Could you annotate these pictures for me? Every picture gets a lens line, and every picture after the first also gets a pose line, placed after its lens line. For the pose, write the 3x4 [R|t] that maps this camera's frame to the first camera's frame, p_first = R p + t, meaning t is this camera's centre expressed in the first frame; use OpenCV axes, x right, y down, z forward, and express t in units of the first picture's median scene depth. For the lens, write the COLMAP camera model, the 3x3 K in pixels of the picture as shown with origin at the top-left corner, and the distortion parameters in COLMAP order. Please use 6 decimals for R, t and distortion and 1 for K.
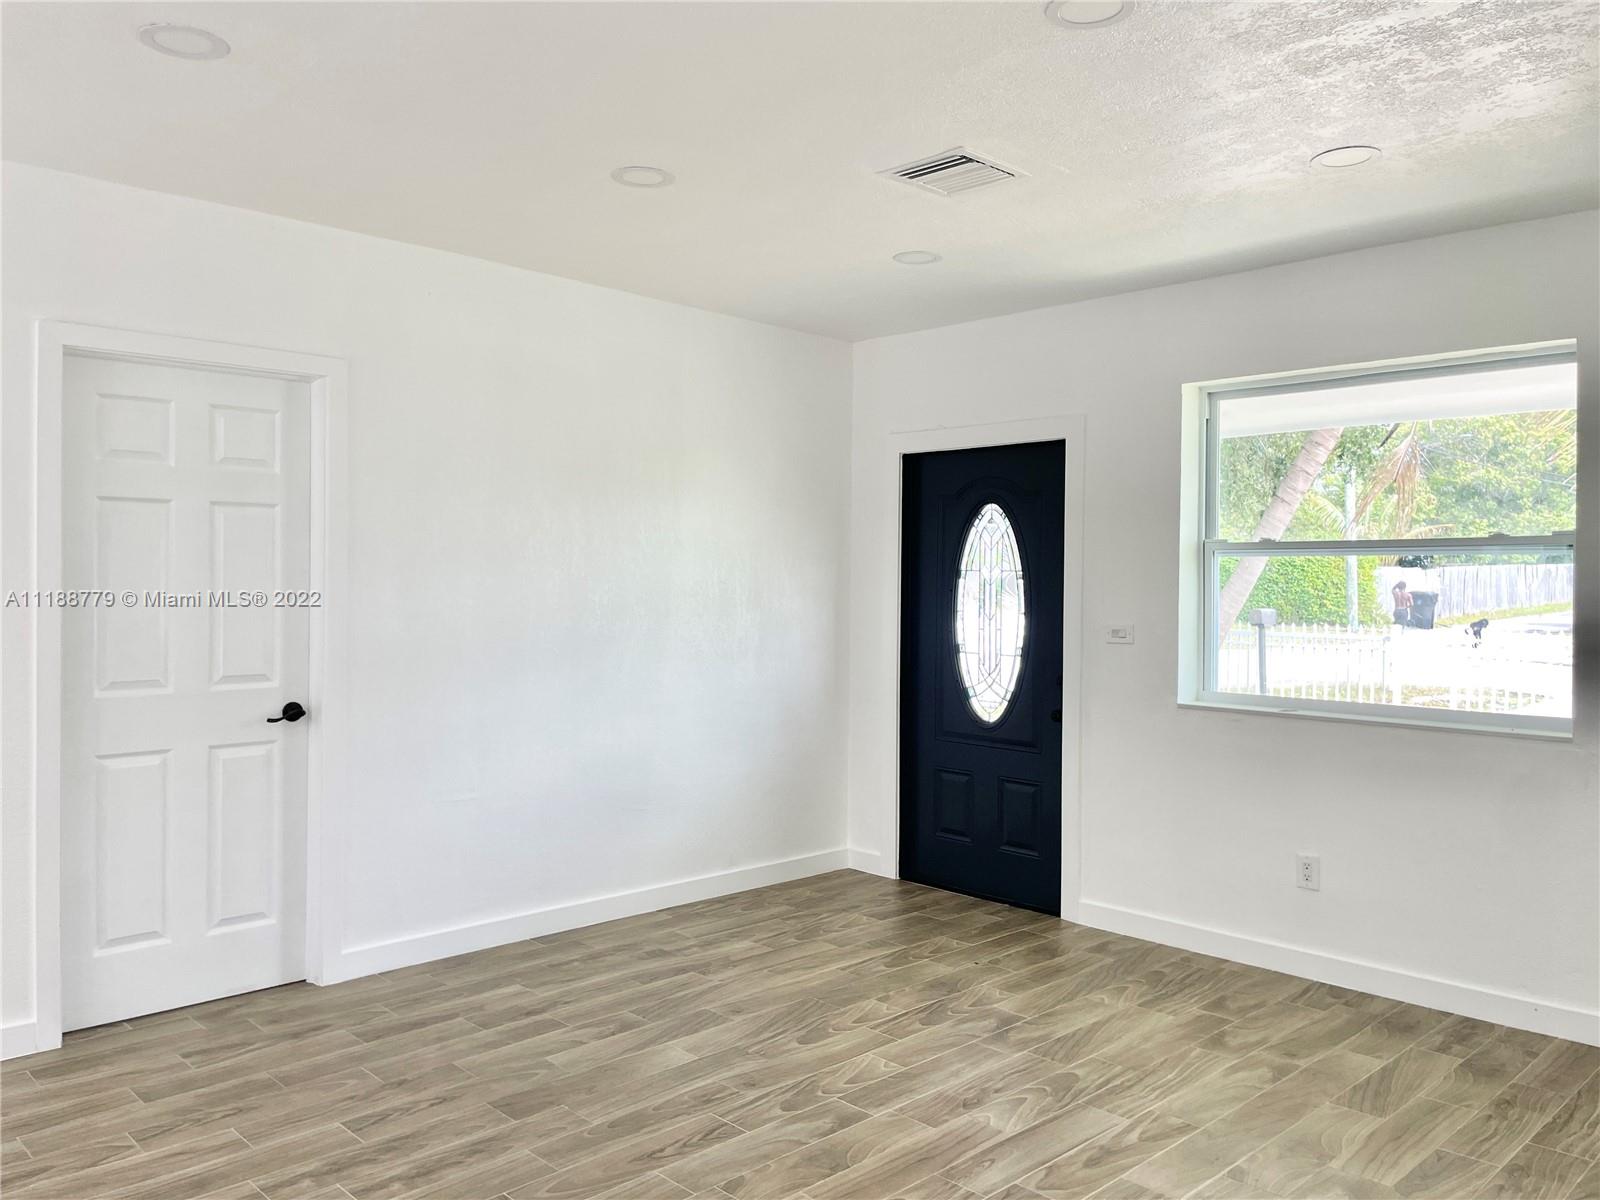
lens RADIAL K [[1217.7, 0, 796.2], [0, 1217.7, 588.5], [0, 0, 1]] dist [0.074984, -0.103768]
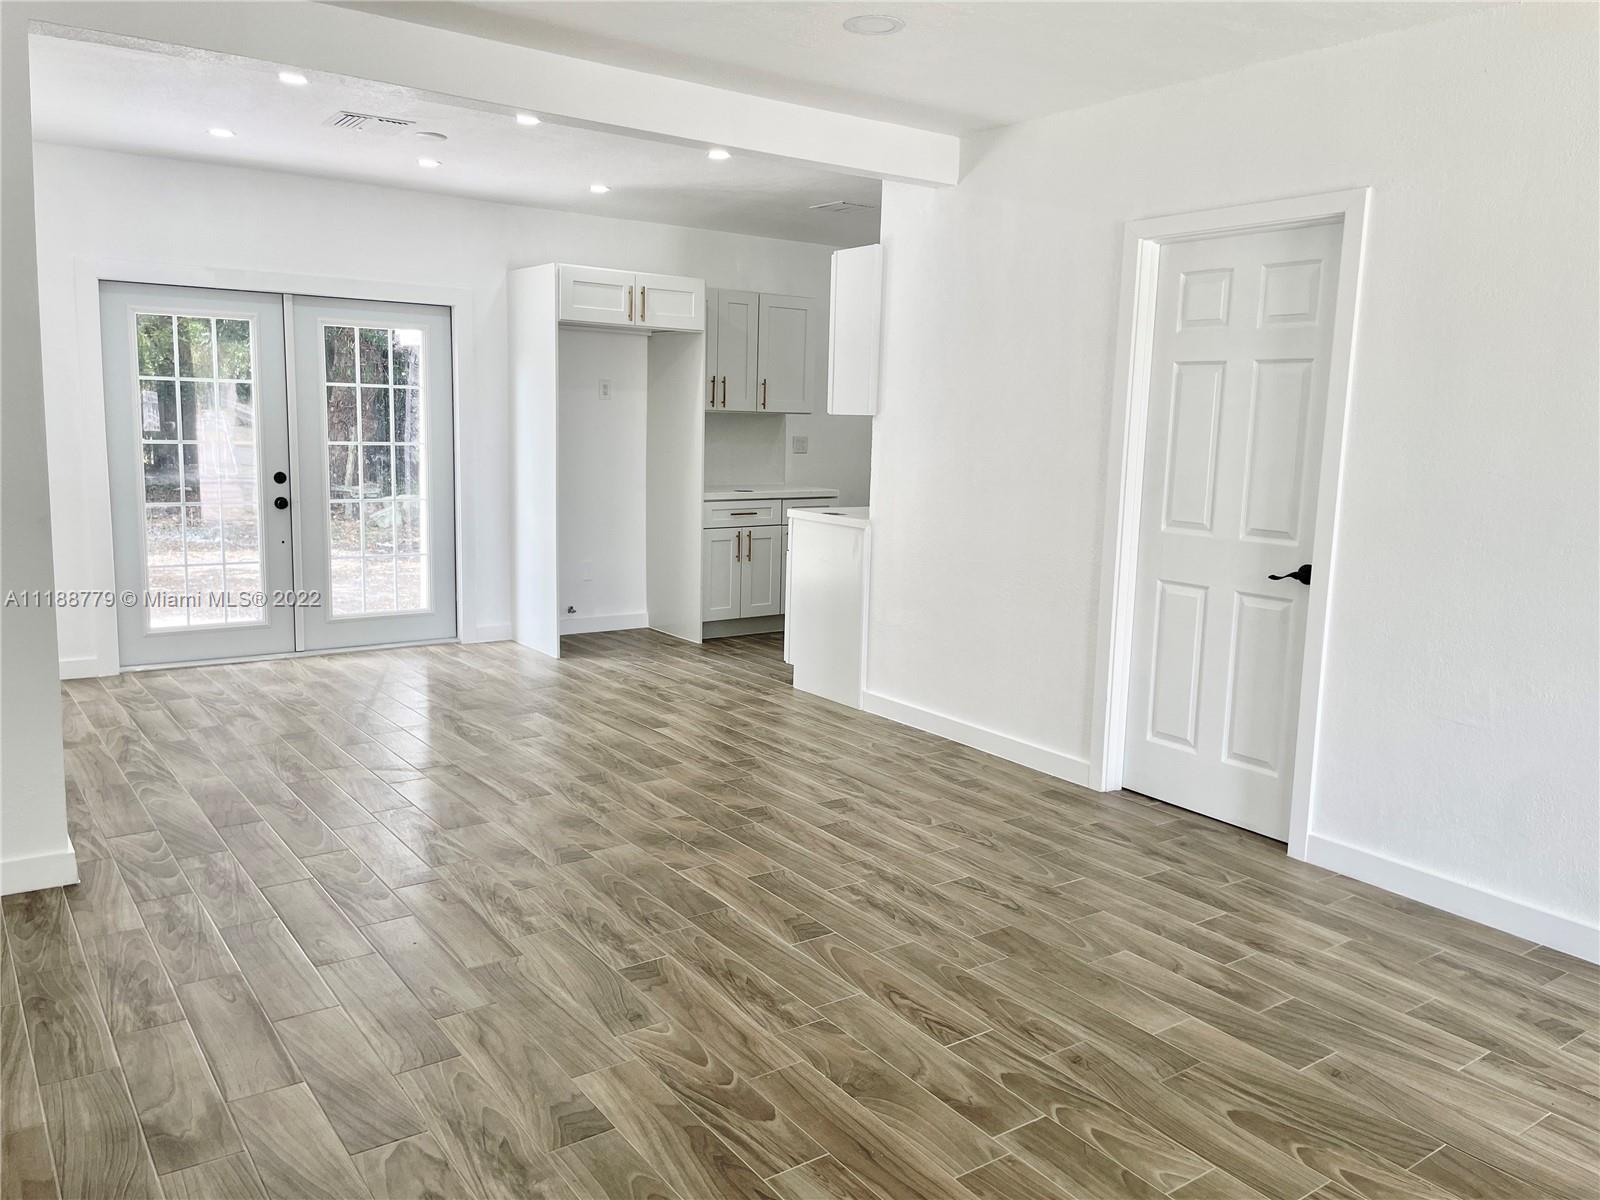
lens RADIAL K [[1217.7, 0, 807.1], [0, 1217.7, 578.4], [0, 0, 1]] dist [0.074984, -0.103768]
pose [[-0.144857, 0.122985, -0.981780, 0.744361], [-0.041541, 0.990614, 0.130221, -0.008426], [0.988580, 0.059647, -0.138389, 0.918436]]
